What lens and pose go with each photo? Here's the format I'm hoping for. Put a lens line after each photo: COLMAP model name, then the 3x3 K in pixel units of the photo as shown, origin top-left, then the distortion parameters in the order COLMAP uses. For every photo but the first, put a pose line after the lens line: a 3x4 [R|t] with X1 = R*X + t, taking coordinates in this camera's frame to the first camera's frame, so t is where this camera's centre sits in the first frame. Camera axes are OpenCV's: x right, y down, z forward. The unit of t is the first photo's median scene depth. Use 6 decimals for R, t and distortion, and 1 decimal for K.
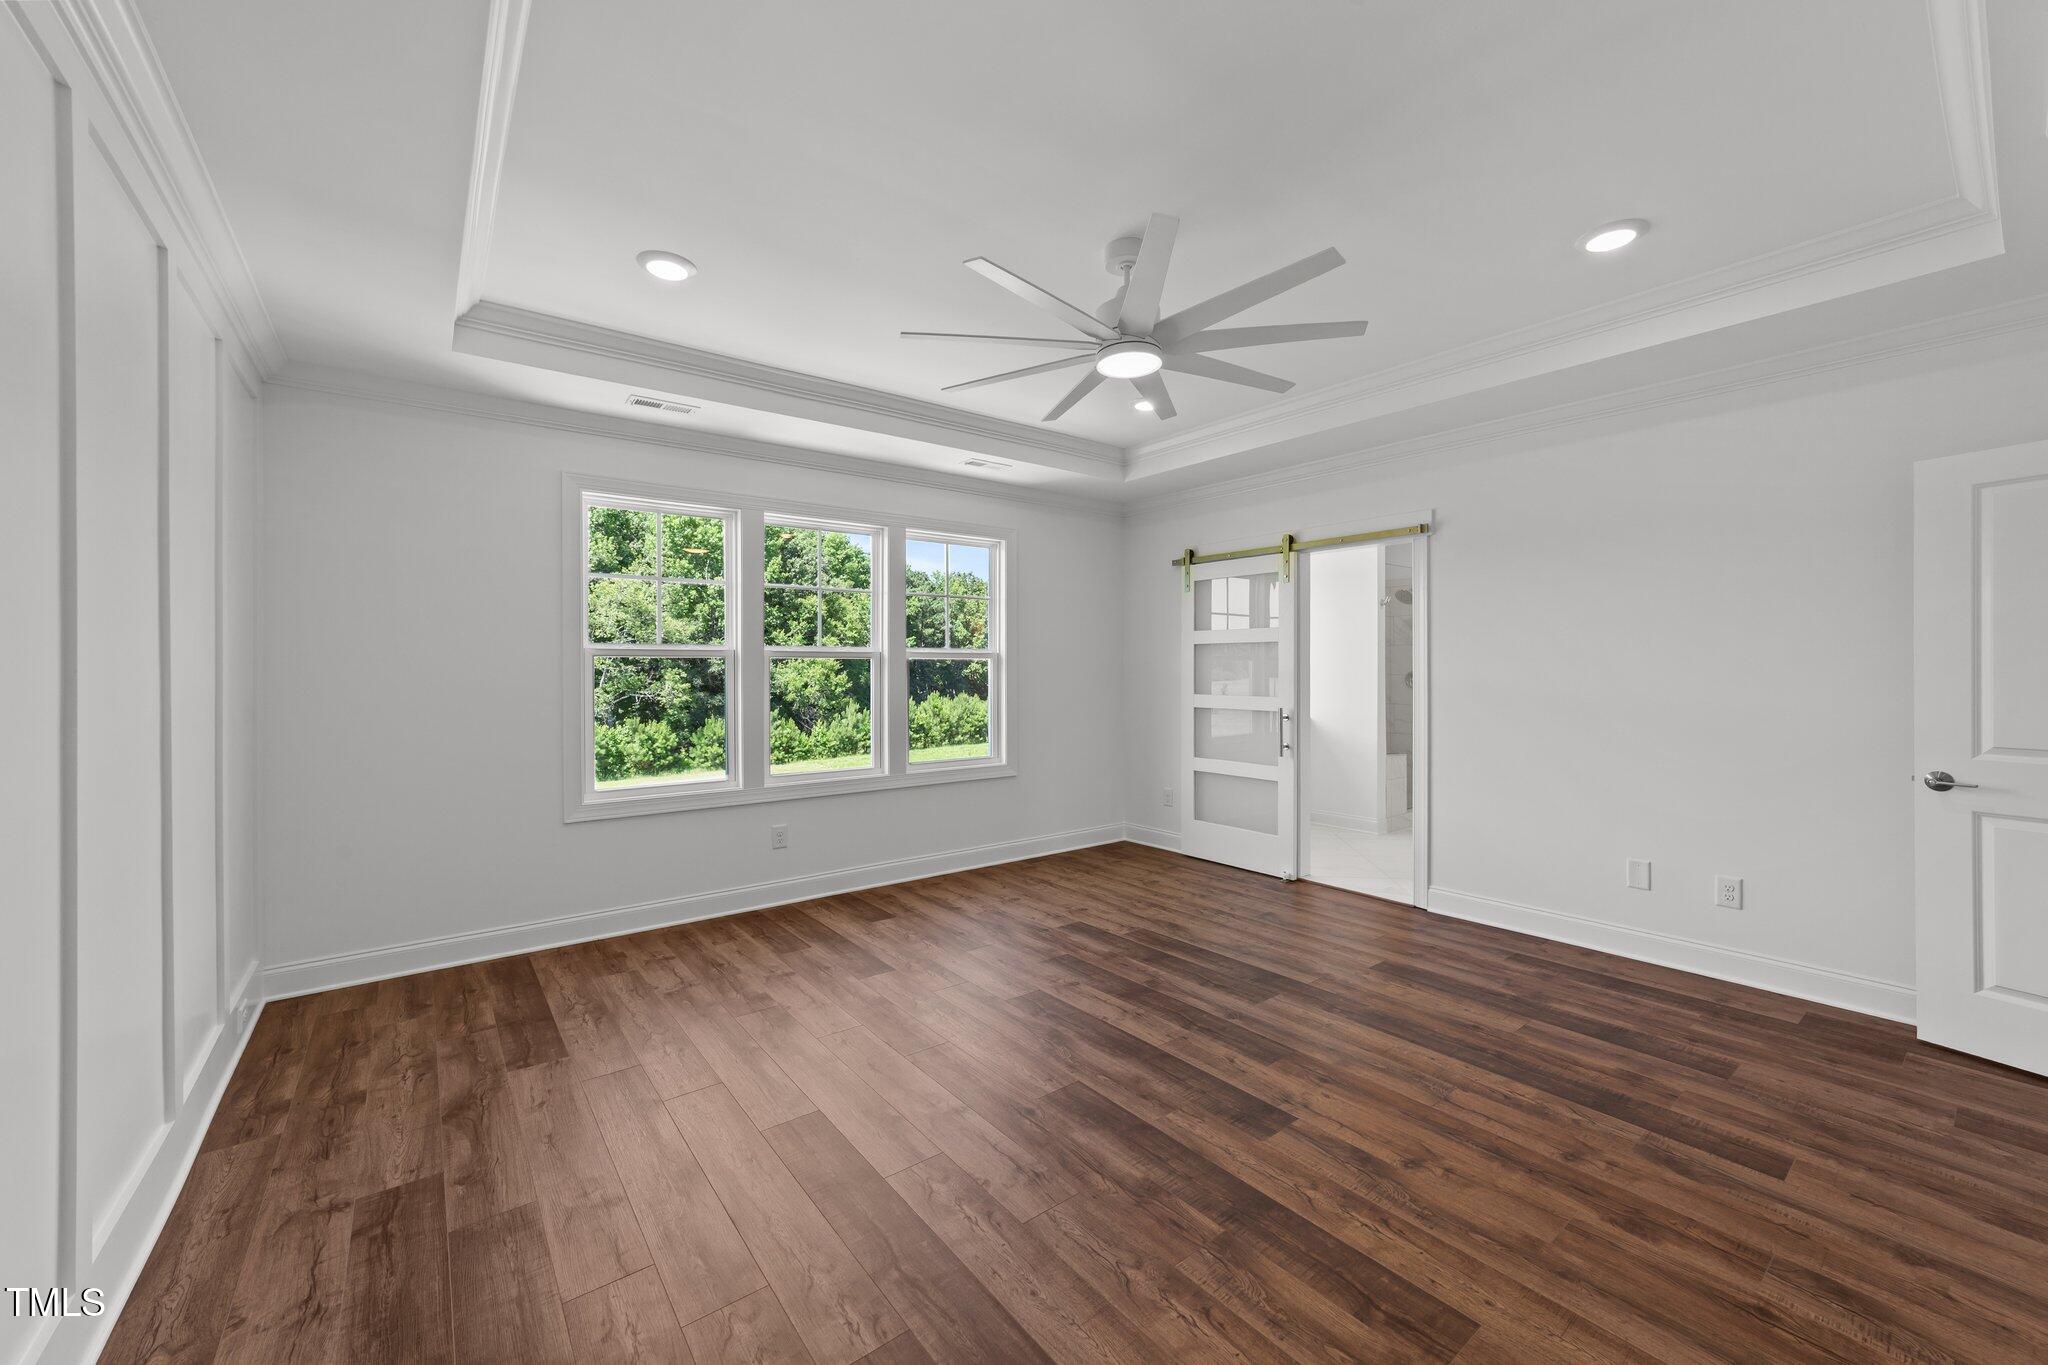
lens RADIAL K [[788.0, 0, 1039.6], [0, 788.0, 675.8], [0, 0, 1]] dist [-0.012654, 0.006685]
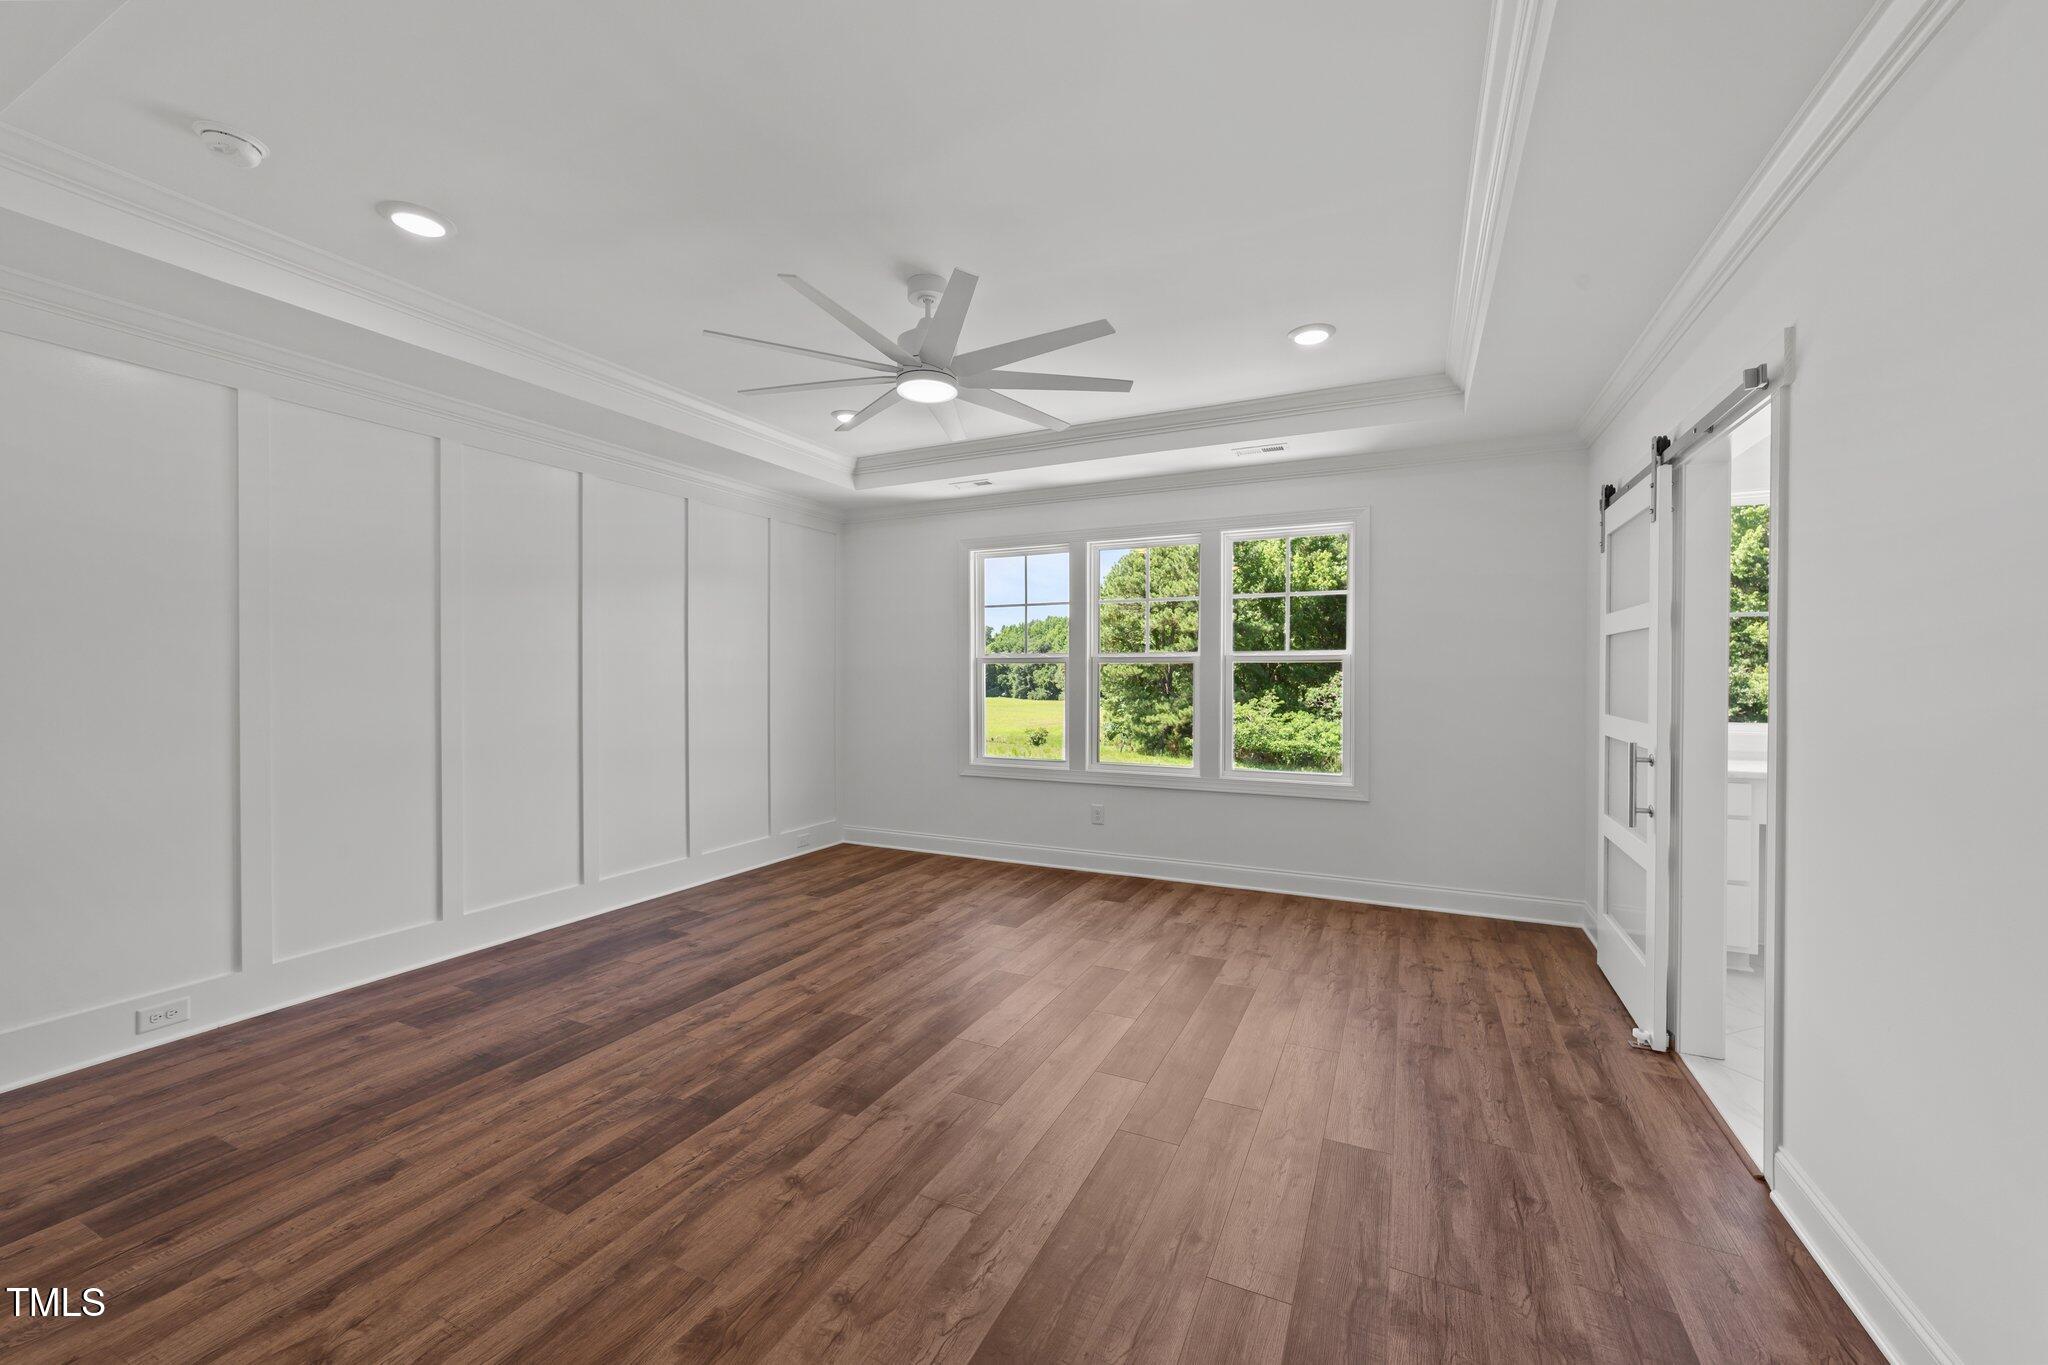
lens RADIAL K [[788.0, 0, 1032.4], [0, 788.0, 682.5], [0, 0, 1]] dist [-0.012654, 0.006685]
pose [[0.444577, 0.013195, -0.895644, 0.937449], [-0.010104, 0.999902, 0.009716, -0.005671], [0.895684, 0.004730, 0.444666, 0.528377]]
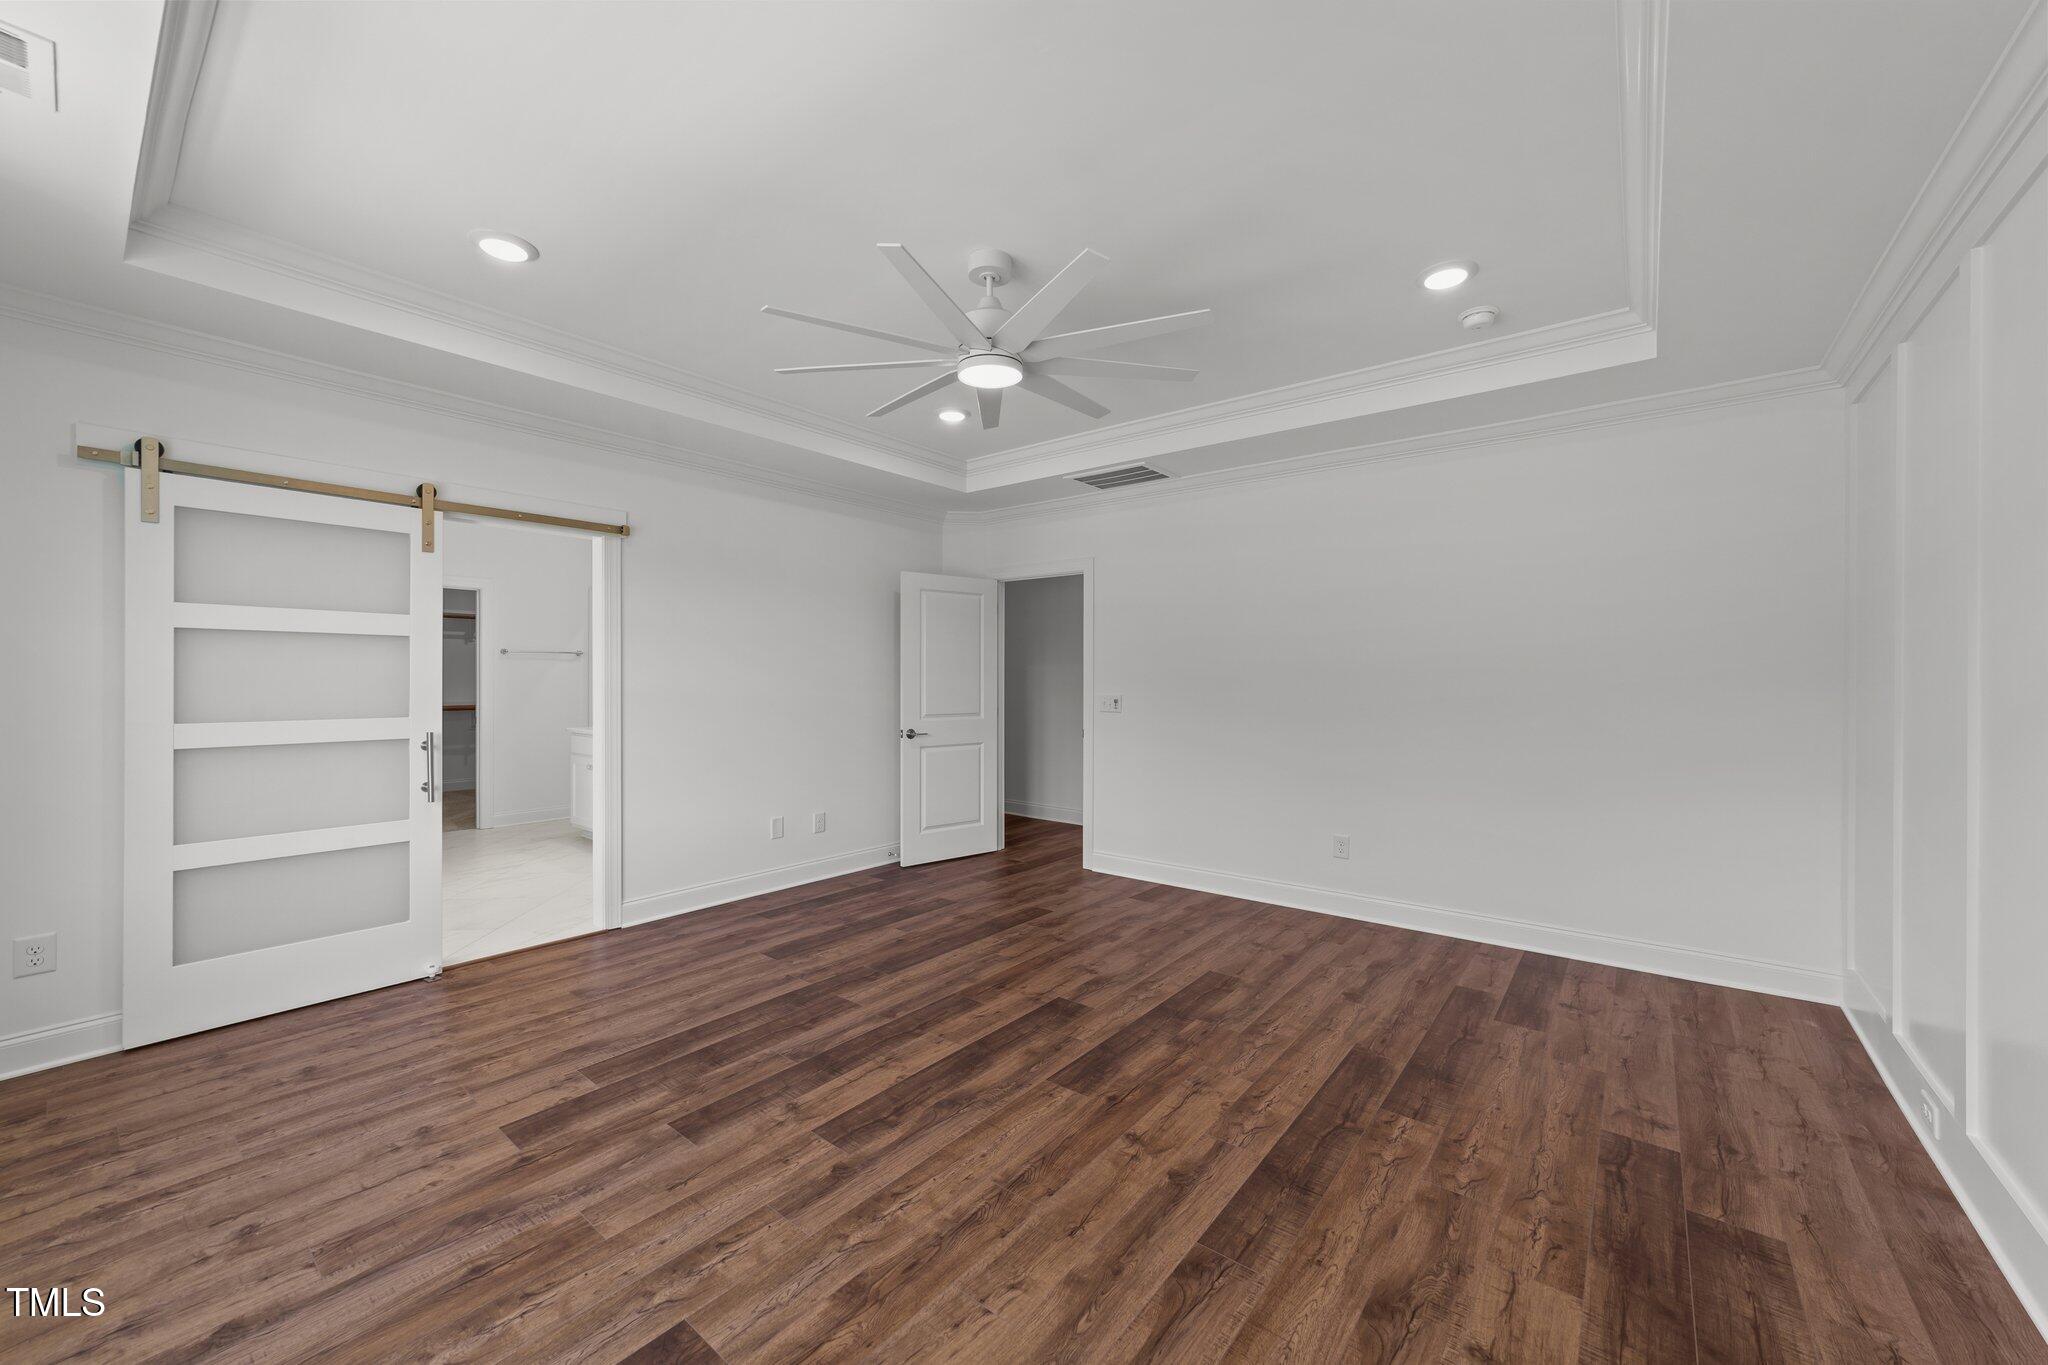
lens RADIAL K [[788.0, 0, 1016.0], [0, 788.0, 673.6], [0, 0, 1]] dist [-0.012654, 0.006685]
pose [[-0.214212, 0.007363, 0.976760, -0.725861], [0.007266, 0.999956, -0.005944, -0.004268], [-0.976760, 0.005824, -0.214256, 0.966172]]
